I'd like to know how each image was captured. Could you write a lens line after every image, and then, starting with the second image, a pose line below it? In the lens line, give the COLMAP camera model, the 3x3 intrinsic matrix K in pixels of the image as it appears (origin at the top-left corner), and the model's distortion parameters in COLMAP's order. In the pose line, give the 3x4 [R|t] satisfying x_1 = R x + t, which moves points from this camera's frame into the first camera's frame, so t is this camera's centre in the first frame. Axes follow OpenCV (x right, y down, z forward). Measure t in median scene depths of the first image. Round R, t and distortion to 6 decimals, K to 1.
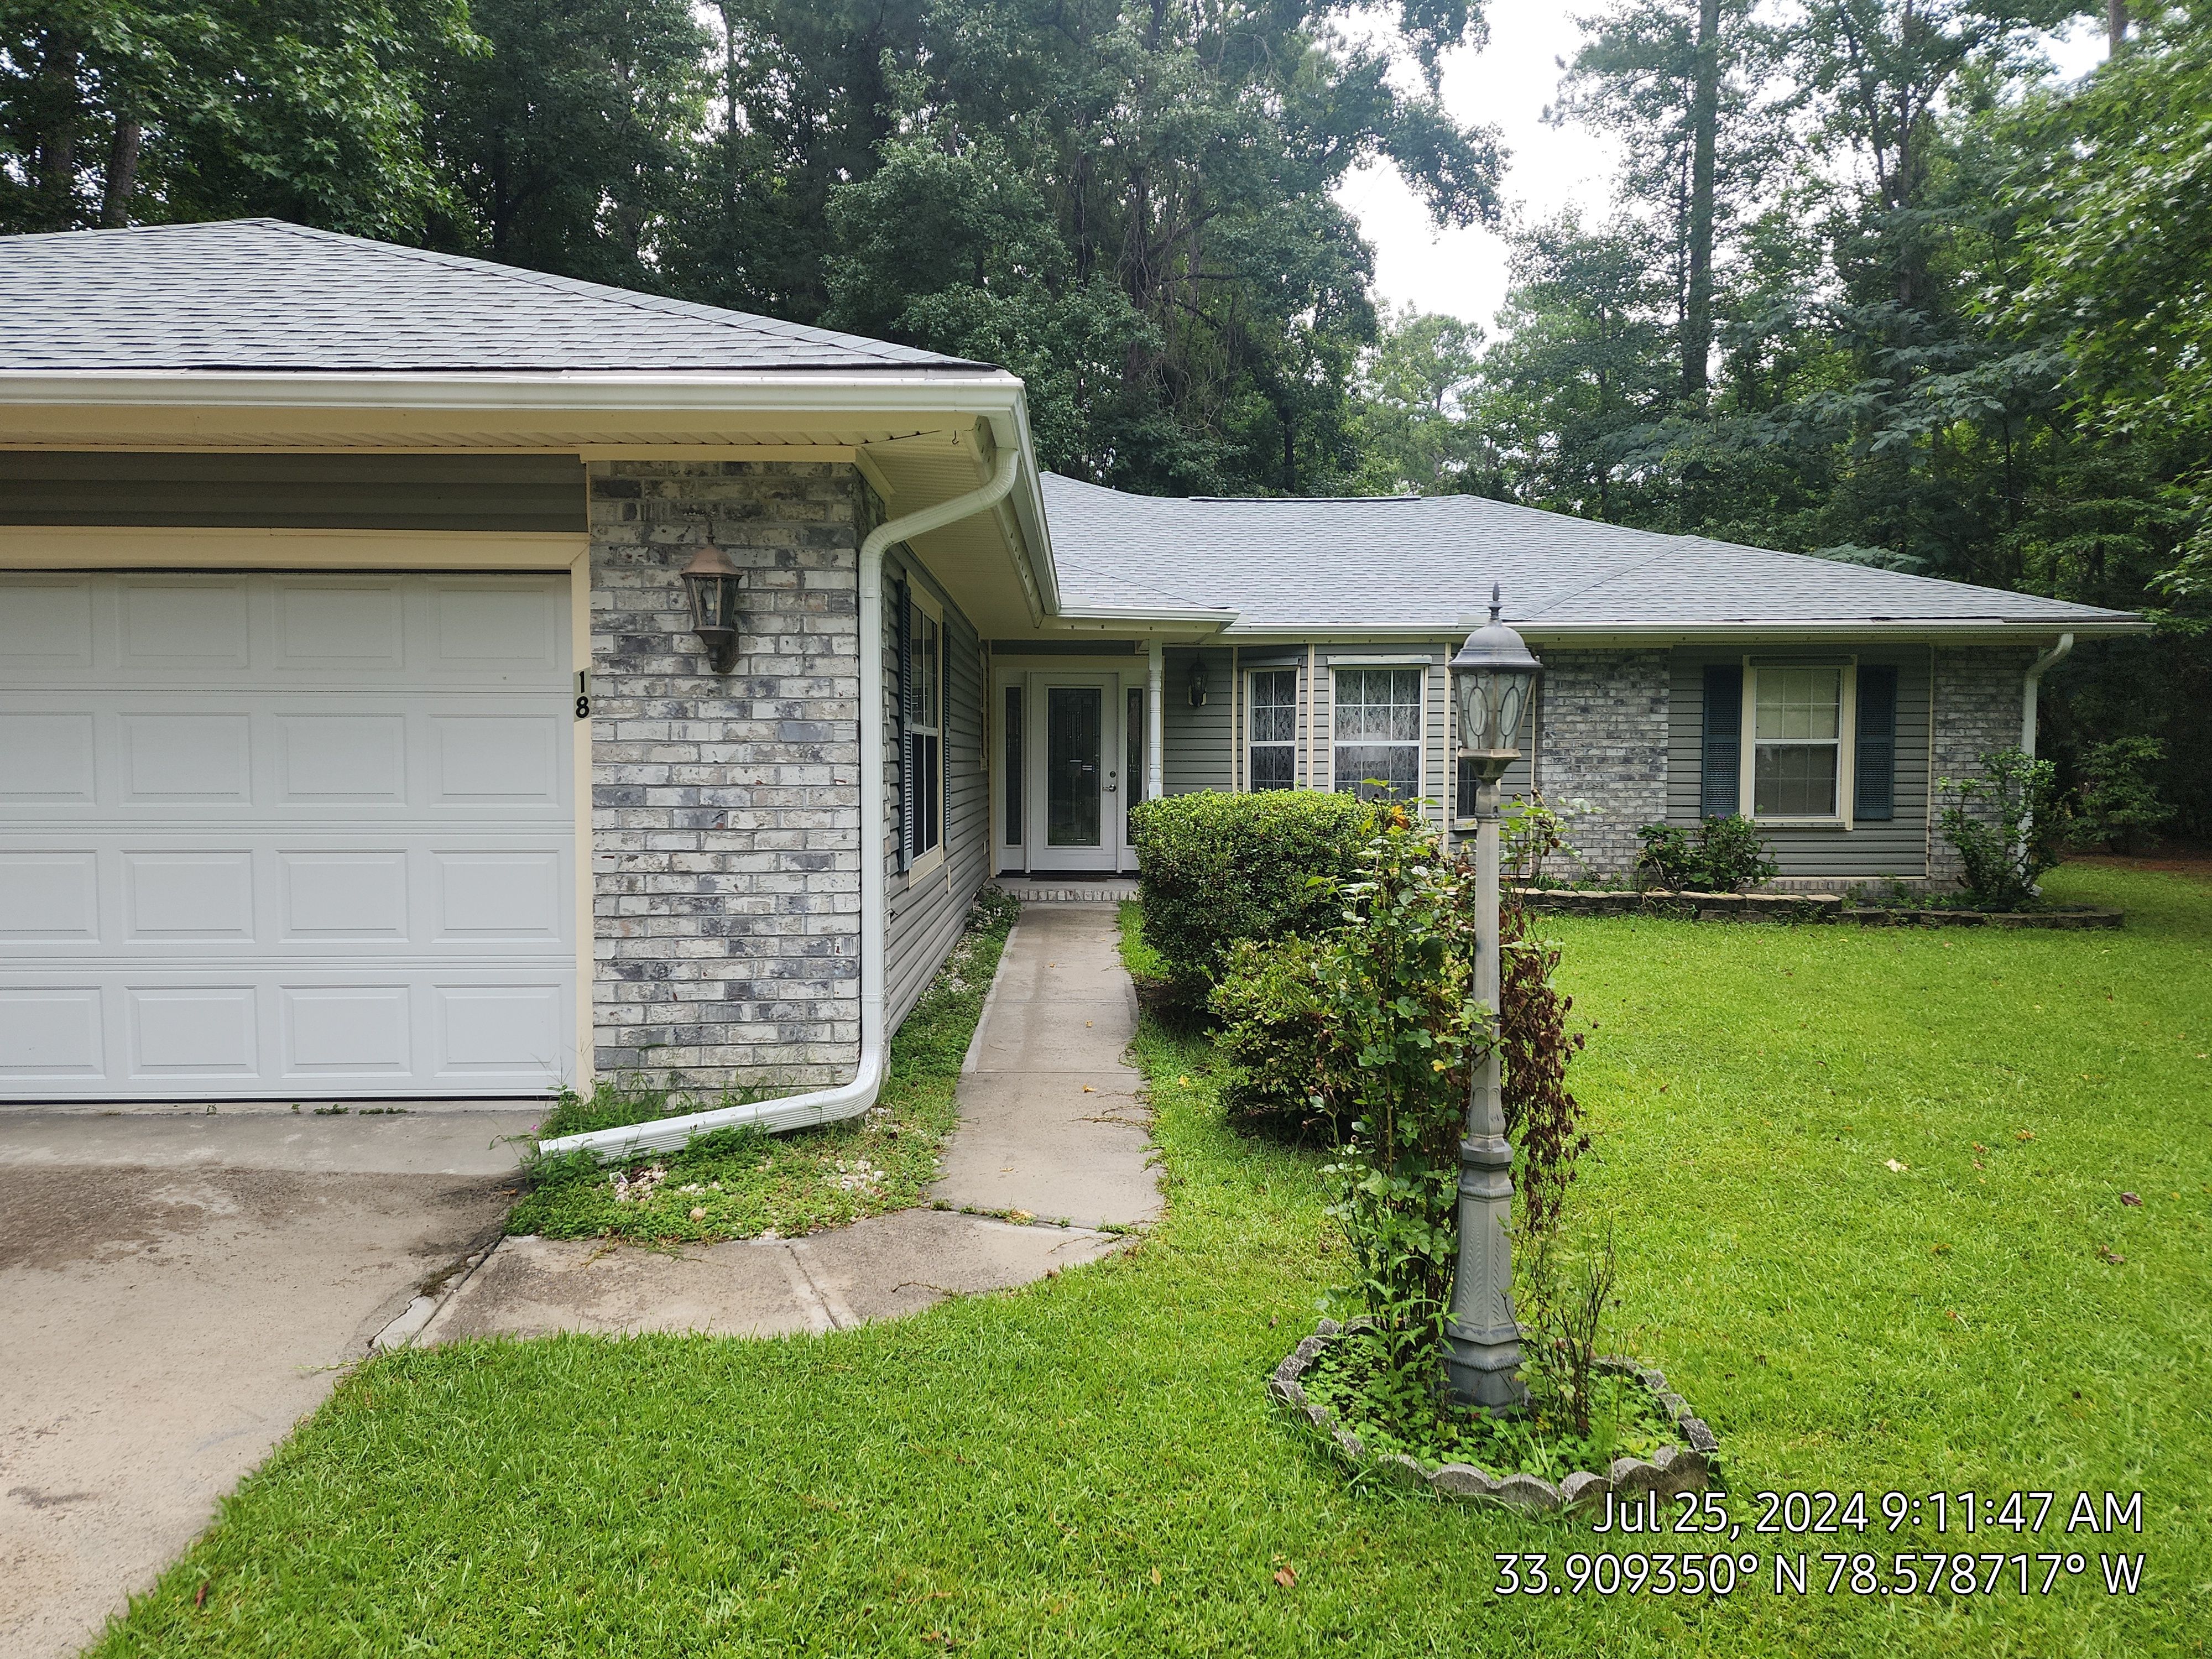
lens RADIAL K [[1710.4, 0, 1146.9], [0, 1710.4, 811.1], [0, 0, 1]] dist [0.011154, -0.003914]
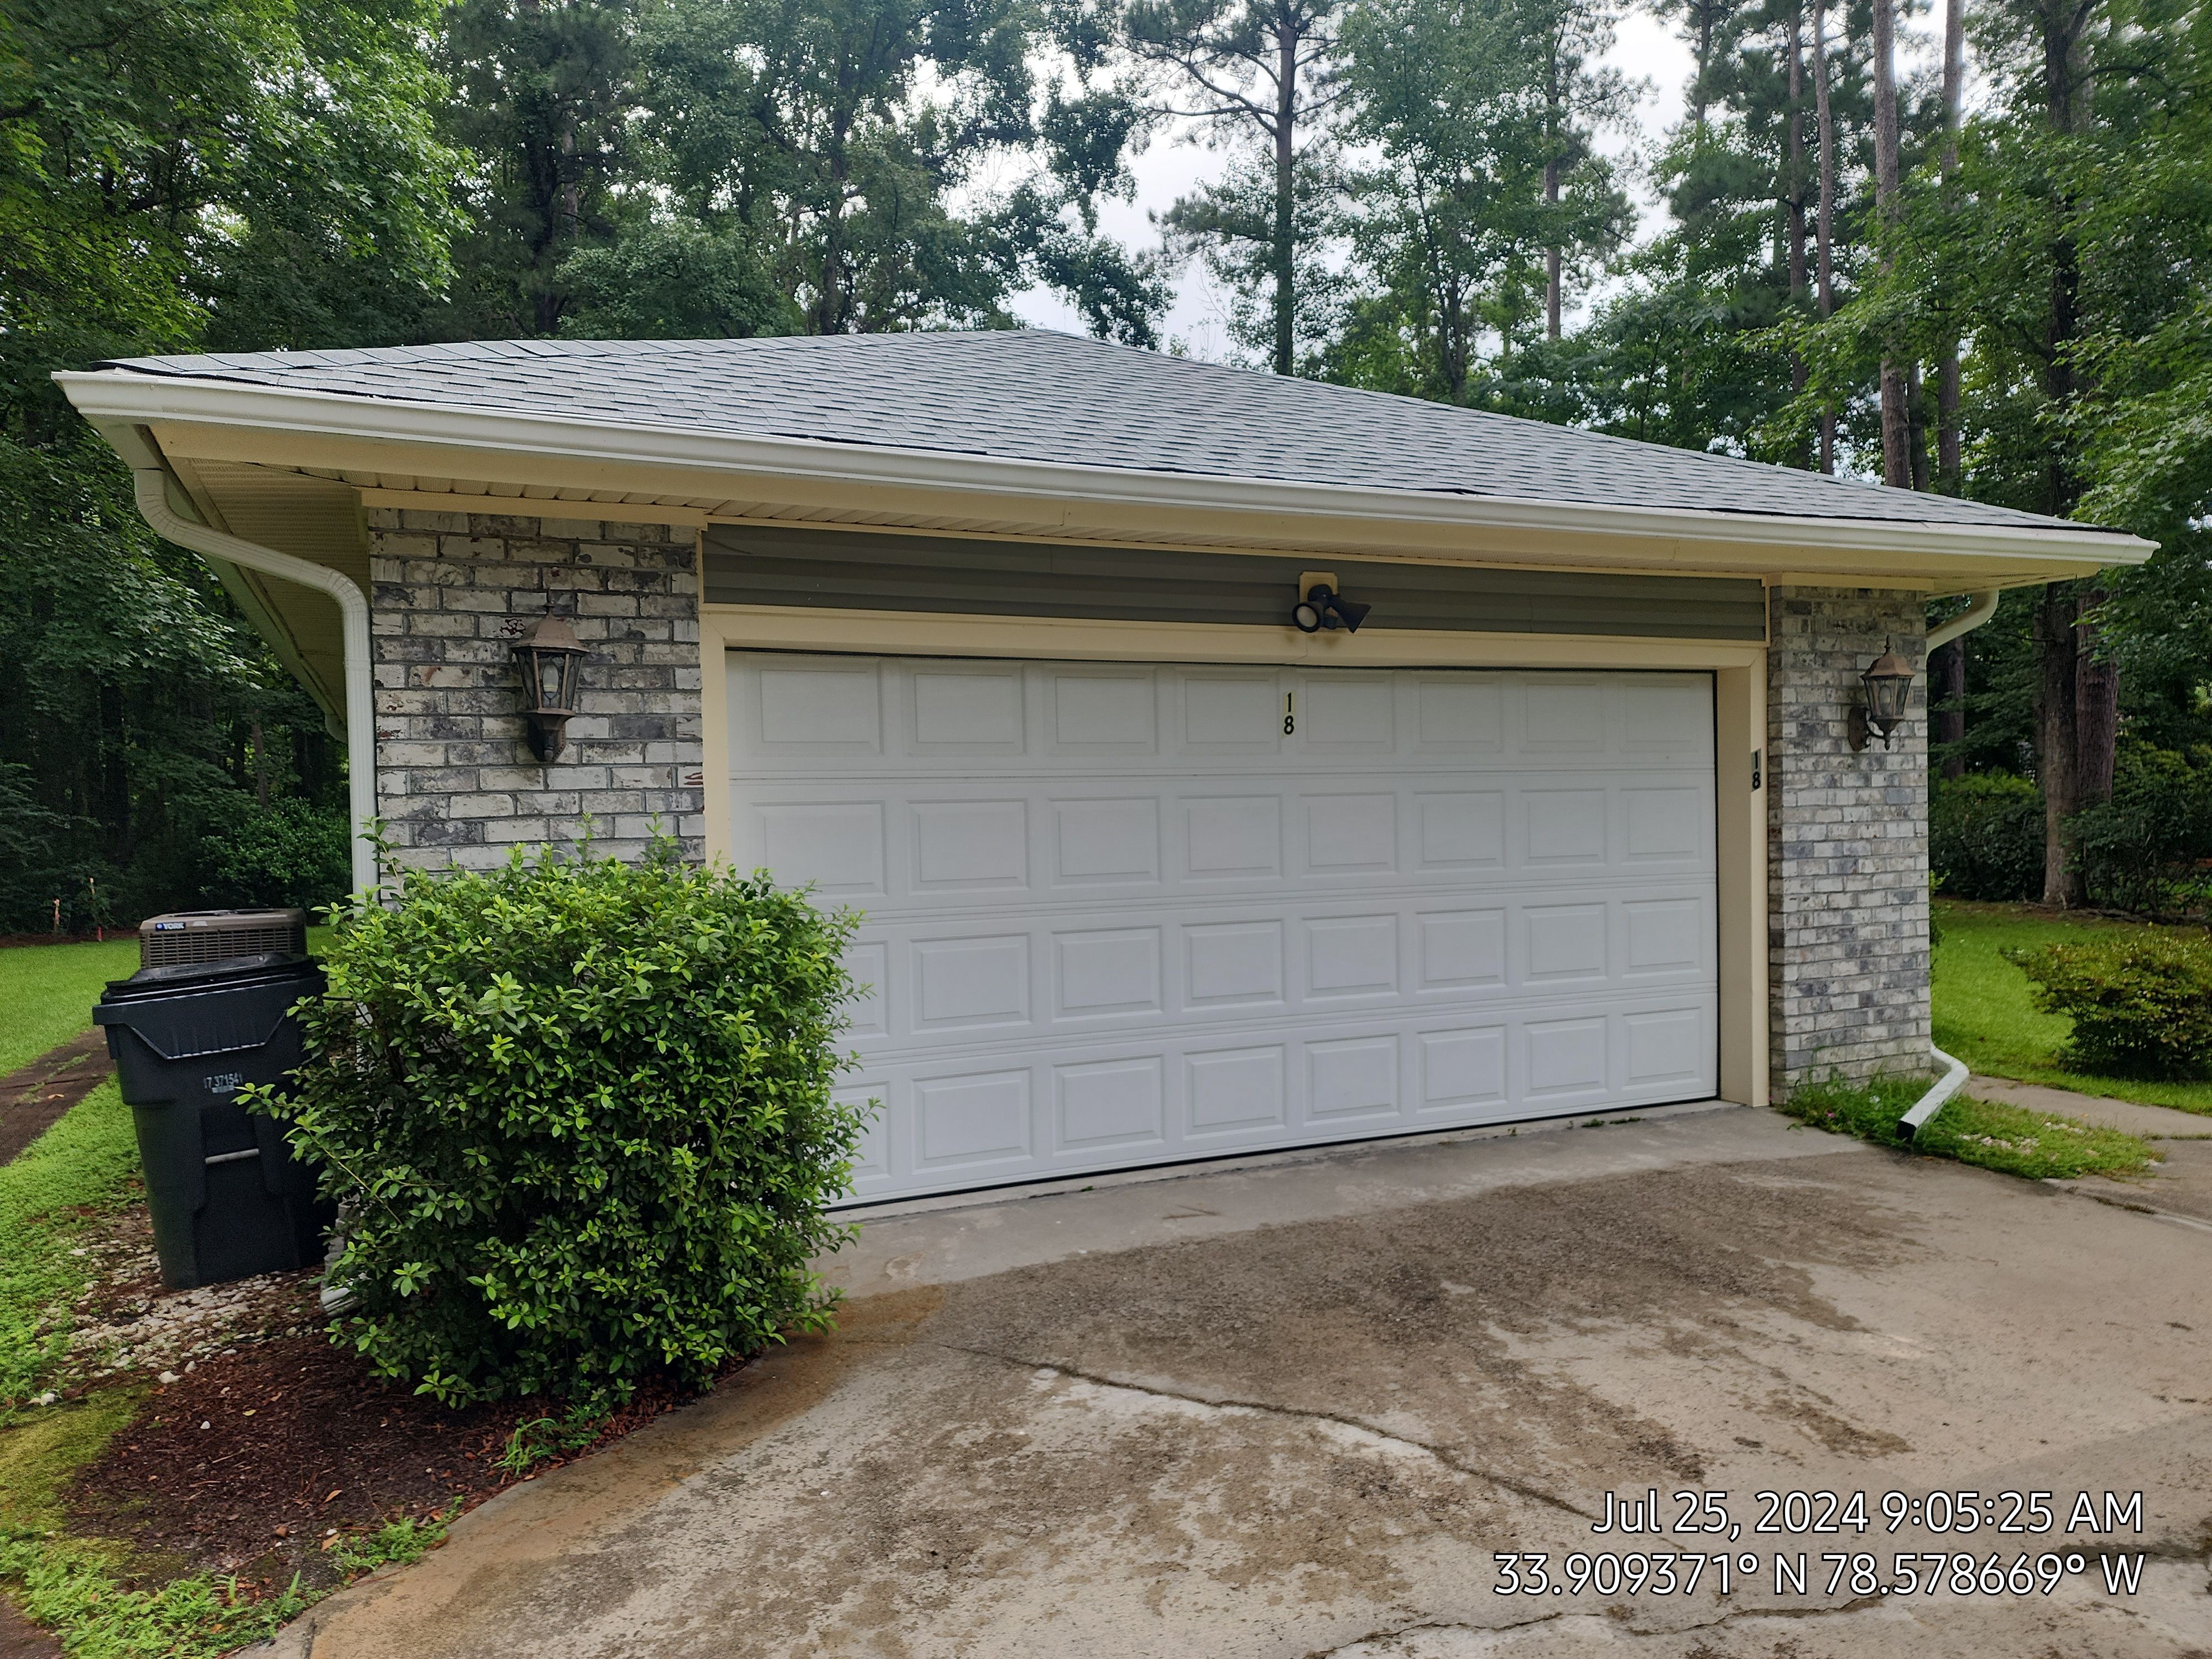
lens RADIAL K [[1625.2, 0, 1106.0], [0, 1625.2, 829.5], [0, 0, 1]] dist [0.041194, -0.045462]
pose [[0.931094, -0.025856, 0.363863, -0.492229], [0.036792, 0.999055, -0.023156, -0.005987], [-0.362920, 0.034947, 0.931165, 0.026734]]
